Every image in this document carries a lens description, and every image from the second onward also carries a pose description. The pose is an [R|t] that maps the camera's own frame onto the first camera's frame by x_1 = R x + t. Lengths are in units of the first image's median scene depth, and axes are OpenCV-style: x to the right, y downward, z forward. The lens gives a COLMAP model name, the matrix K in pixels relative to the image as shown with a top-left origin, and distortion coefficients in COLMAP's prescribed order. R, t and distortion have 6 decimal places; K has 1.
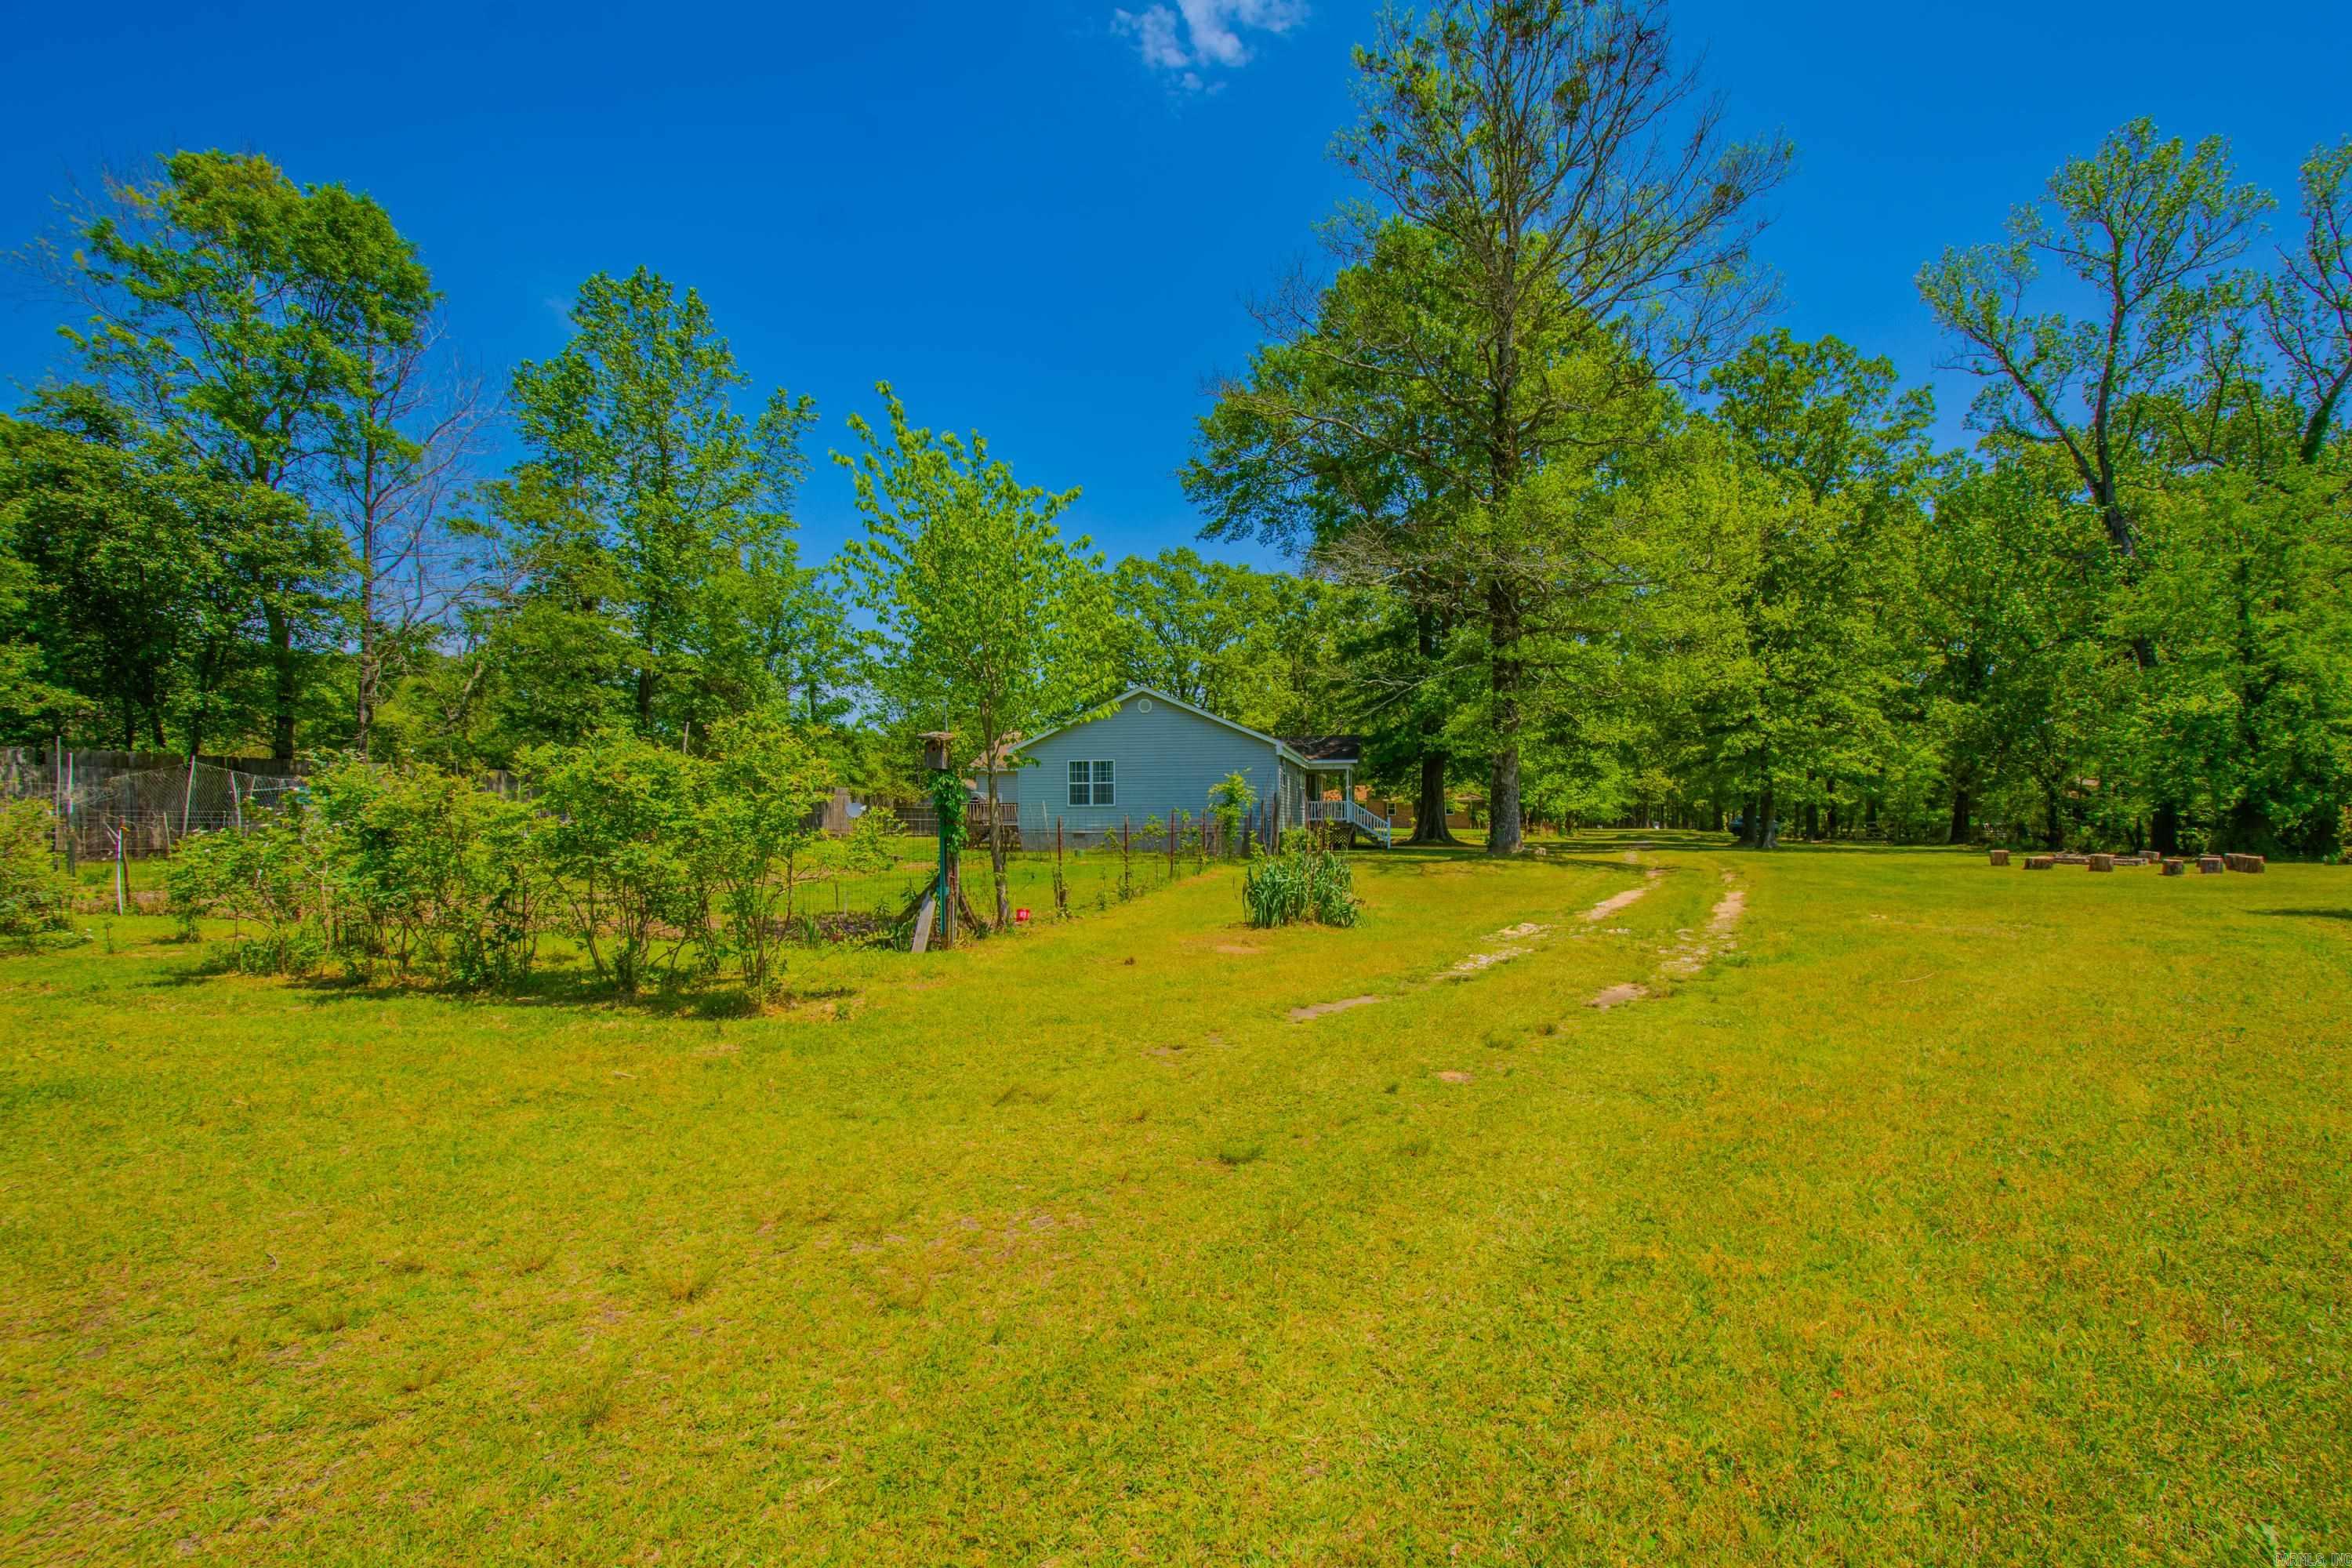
lens RADIAL K [[1058.0, 0, 1174.1], [0, 1058.0, 810.2], [0, 0, 1]] dist [0.001189, -0.000084]
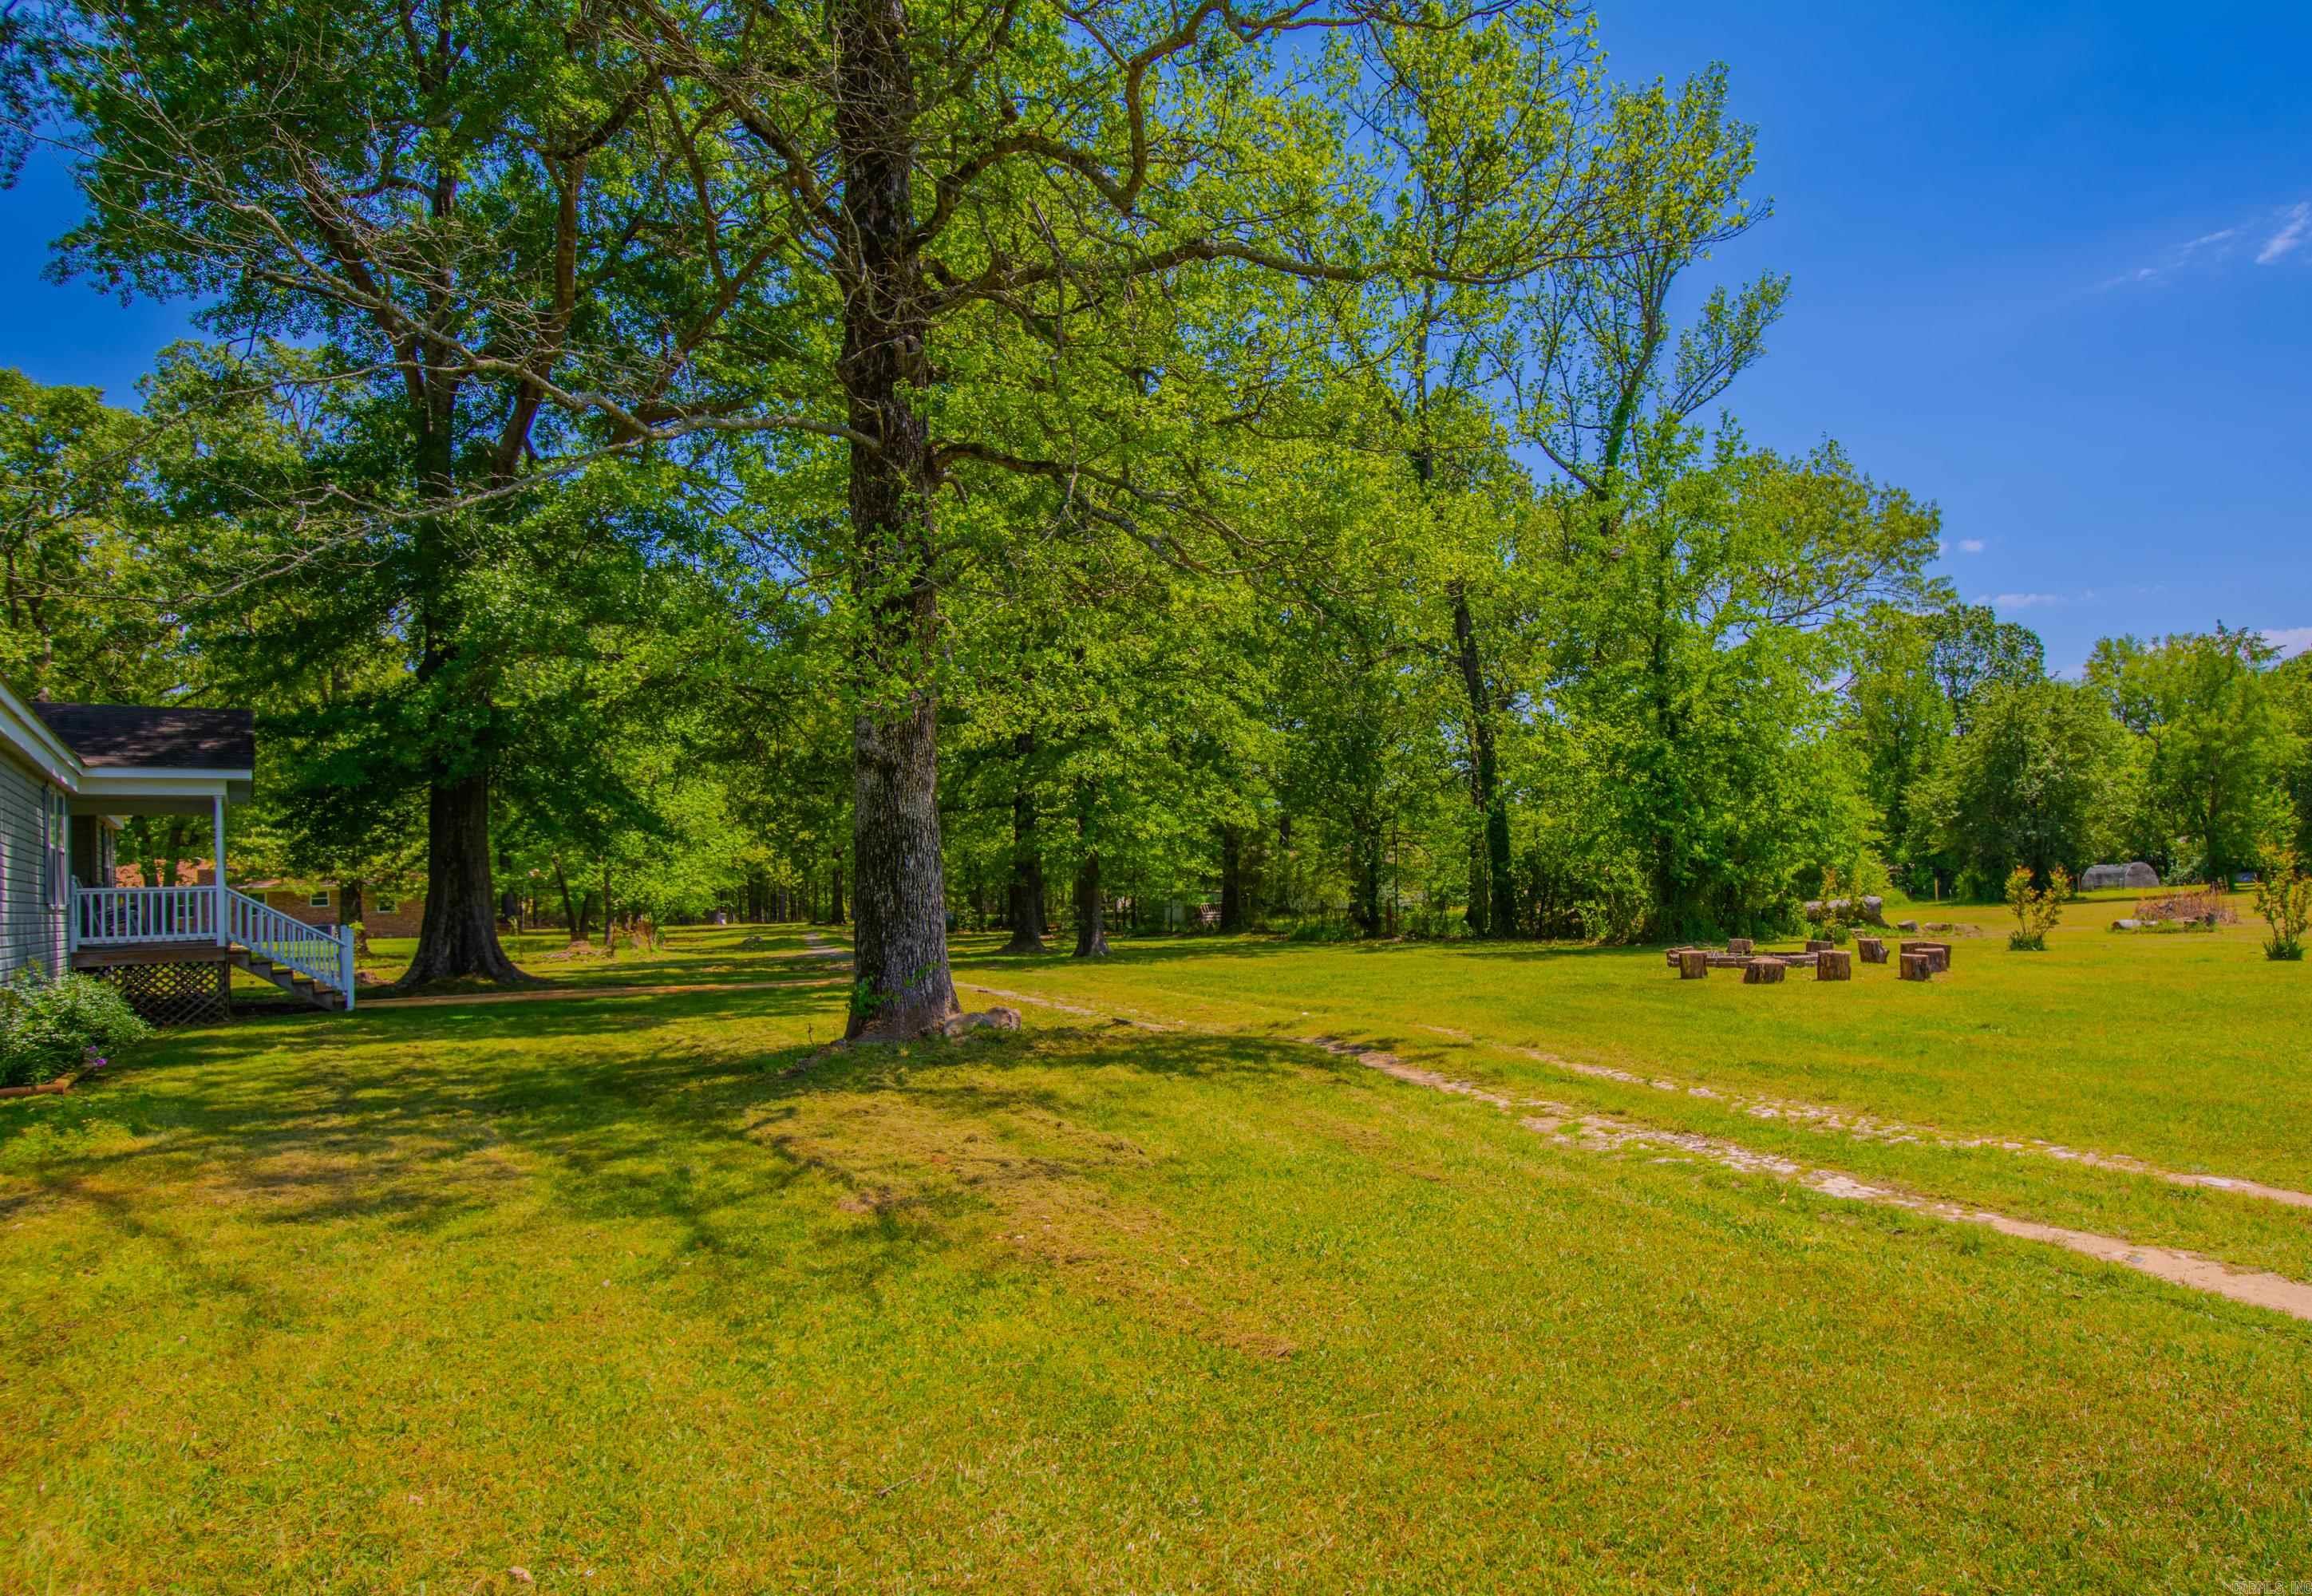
lens RADIAL K [[1367.4, 0, 1157.8], [0, 1367.4, 808.2], [0, 0, 1]] dist [0.000881, -0.000131]
pose [[0.680832, 0.026919, 0.731945, 0.040817], [0.016003, 0.998539, -0.051610, -0.006014], [-0.732265, 0.046851, 0.679407, 0.442032]]
